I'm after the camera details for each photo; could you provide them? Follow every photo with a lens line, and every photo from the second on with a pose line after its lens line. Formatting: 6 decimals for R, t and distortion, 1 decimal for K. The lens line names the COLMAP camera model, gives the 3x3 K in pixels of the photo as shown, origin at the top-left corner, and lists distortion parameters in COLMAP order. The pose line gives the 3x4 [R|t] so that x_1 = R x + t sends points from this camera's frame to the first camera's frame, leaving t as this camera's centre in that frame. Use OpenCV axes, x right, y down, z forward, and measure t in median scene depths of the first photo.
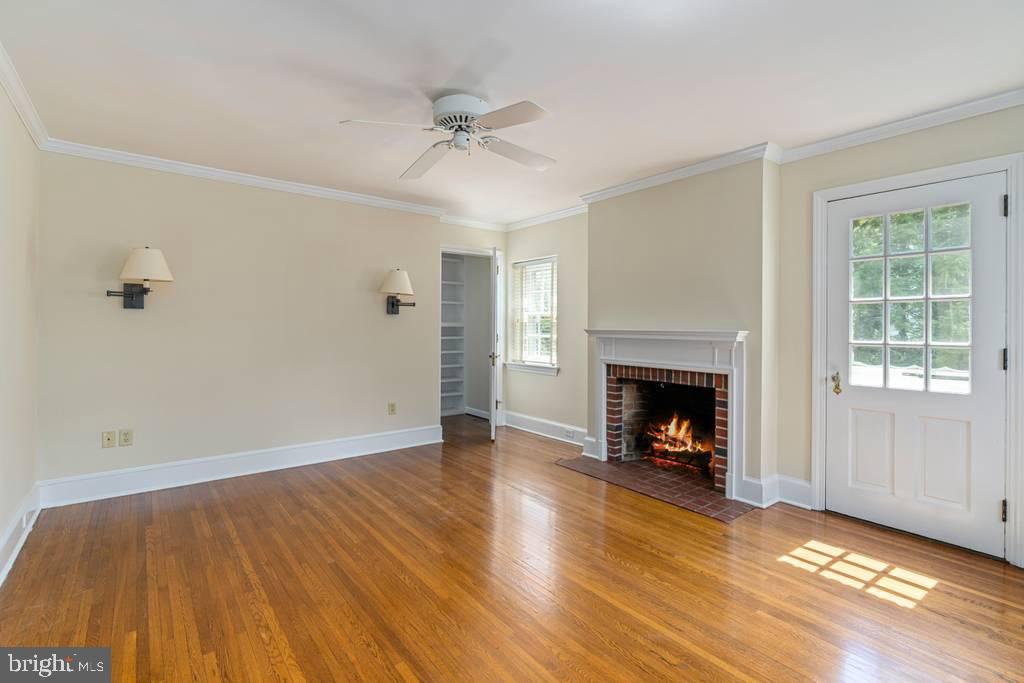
lens RADIAL K [[466.2, 0, 510.7], [0, 466.2, 335.7], [0, 0, 1]] dist [-0.007938, 0.002875]
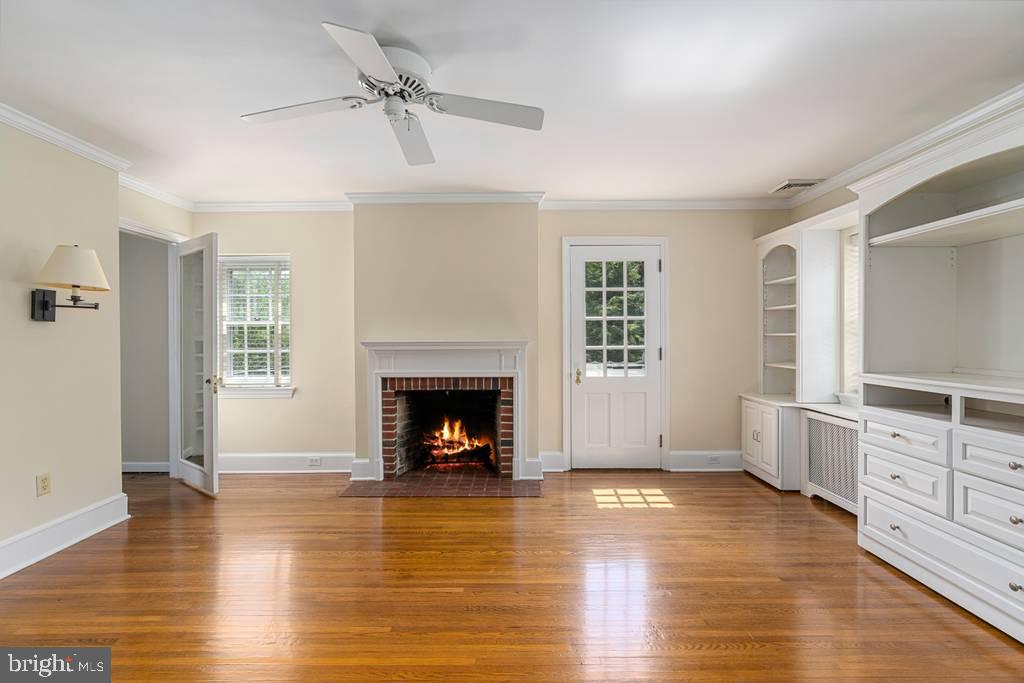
lens RADIAL K [[466.2, 0, 503.3], [0, 466.2, 348.7], [0, 0, 1]] dist [-0.007938, 0.002875]
pose [[0.619454, -0.028739, 0.784507, -0.408434], [0.026181, 0.999530, 0.015943, -0.007497], [-0.784596, 0.010663, 0.619916, 0.232764]]
